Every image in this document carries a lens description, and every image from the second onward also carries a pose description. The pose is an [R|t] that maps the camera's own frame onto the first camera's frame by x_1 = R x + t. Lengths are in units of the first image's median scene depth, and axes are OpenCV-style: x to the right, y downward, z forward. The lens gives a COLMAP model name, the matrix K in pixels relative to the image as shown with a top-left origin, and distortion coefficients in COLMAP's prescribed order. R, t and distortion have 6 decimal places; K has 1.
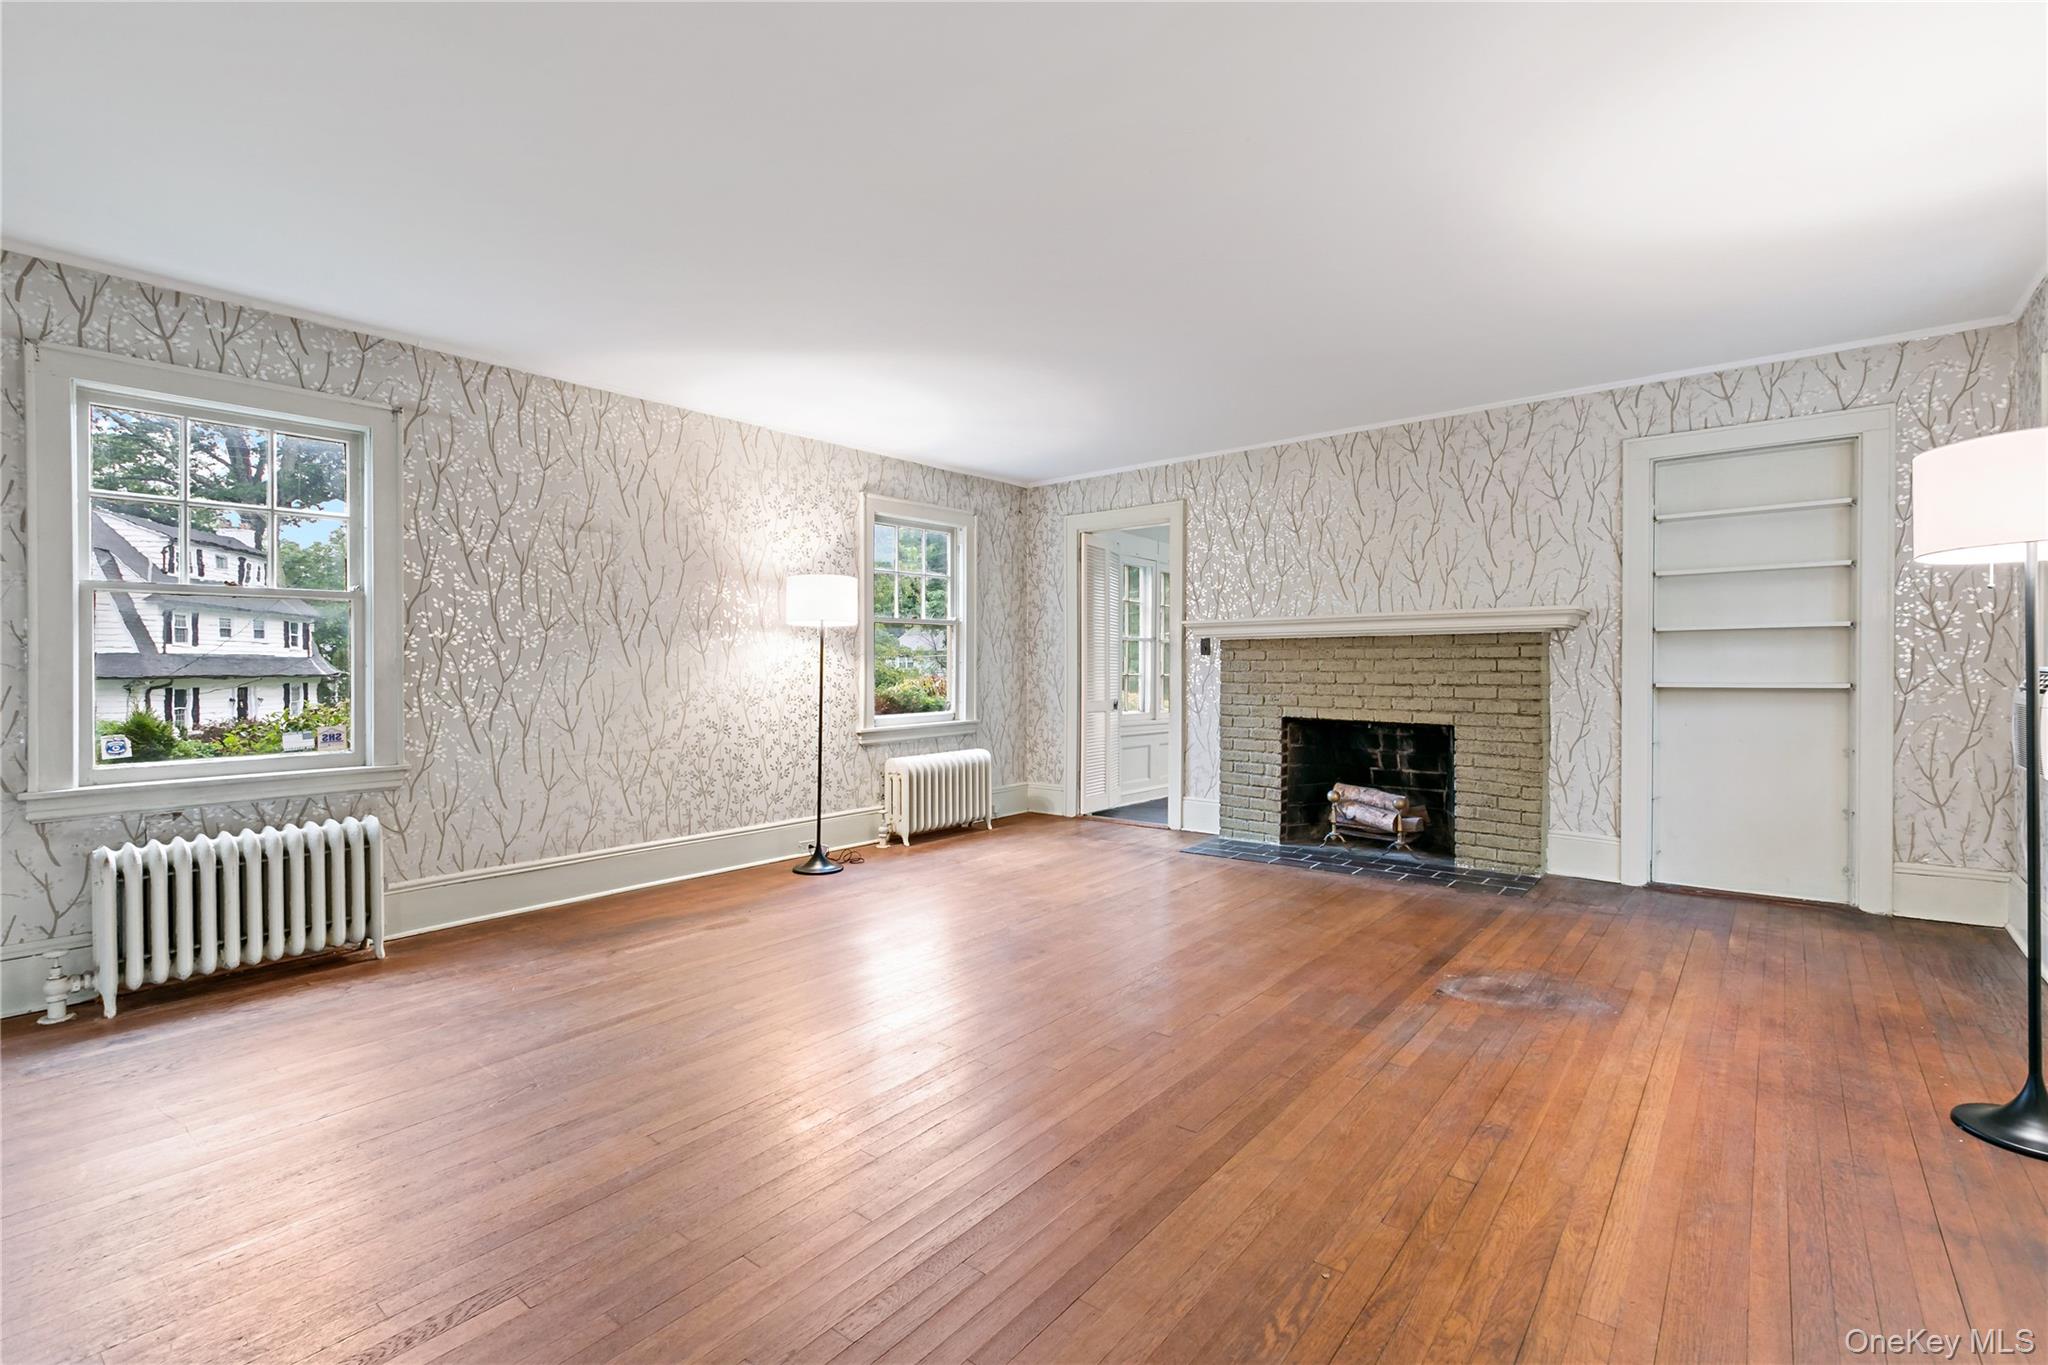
lens RADIAL K [[933.1, 0, 1013.1], [0, 933.1, 673.3], [0, 0, 1]] dist [0.009196, 0.000346]
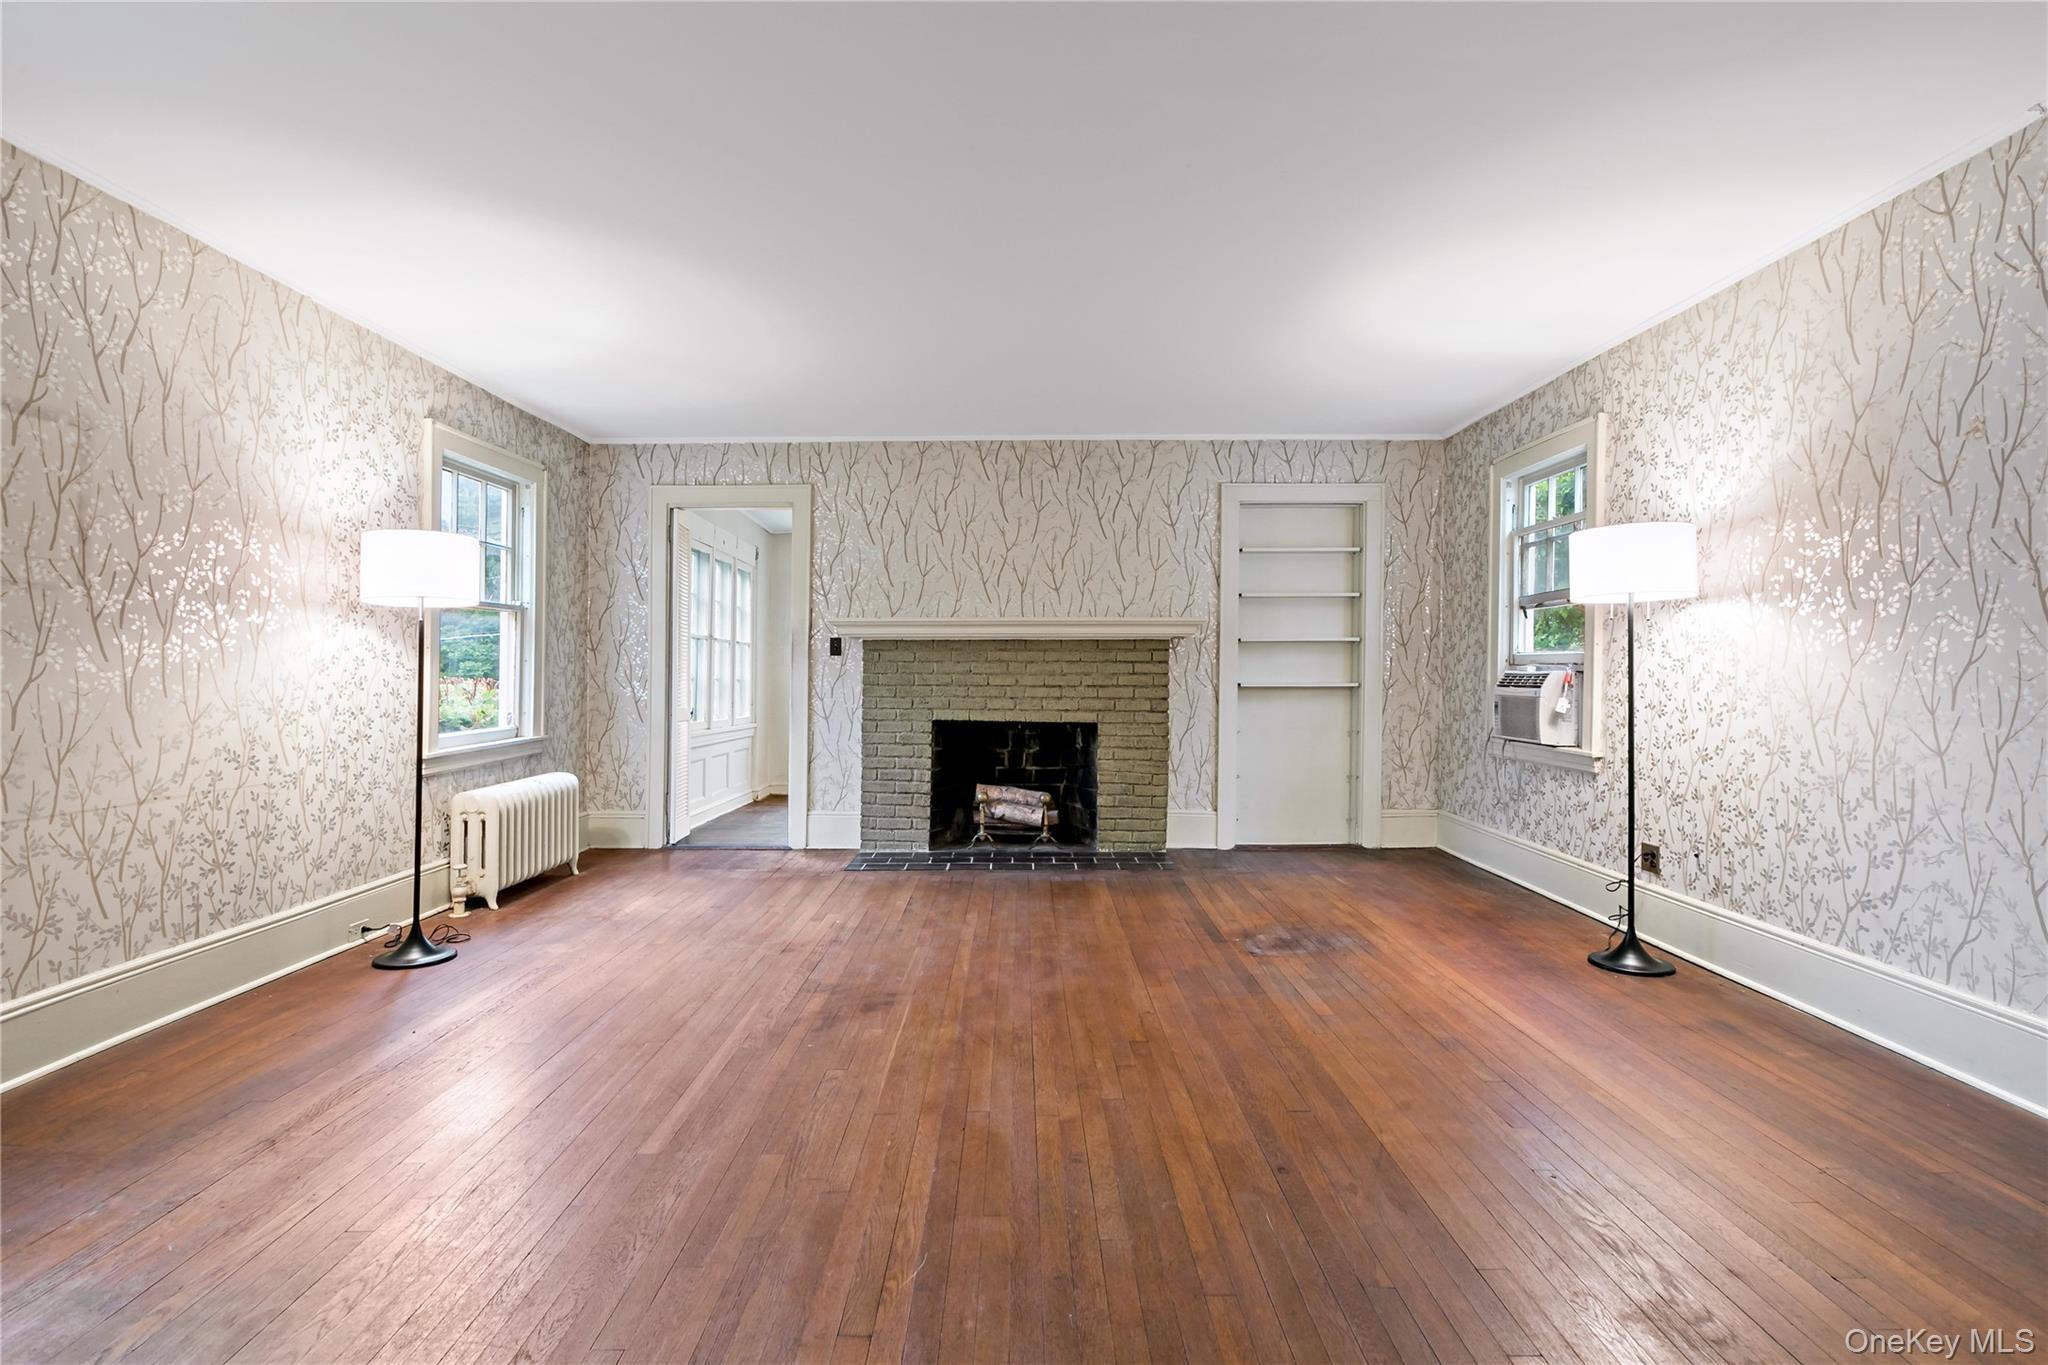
lens RADIAL K [[996.0, 0, 1007.9], [0, 996.0, 681.7], [0, 0, 1]] dist [-0.001163, 0.000233]
pose [[0.775026, -0.002560, 0.631924, -0.336964], [0.000421, 0.999994, 0.003534, 0.003132], [-0.631929, -0.002473, 0.775023, 0.155302]]
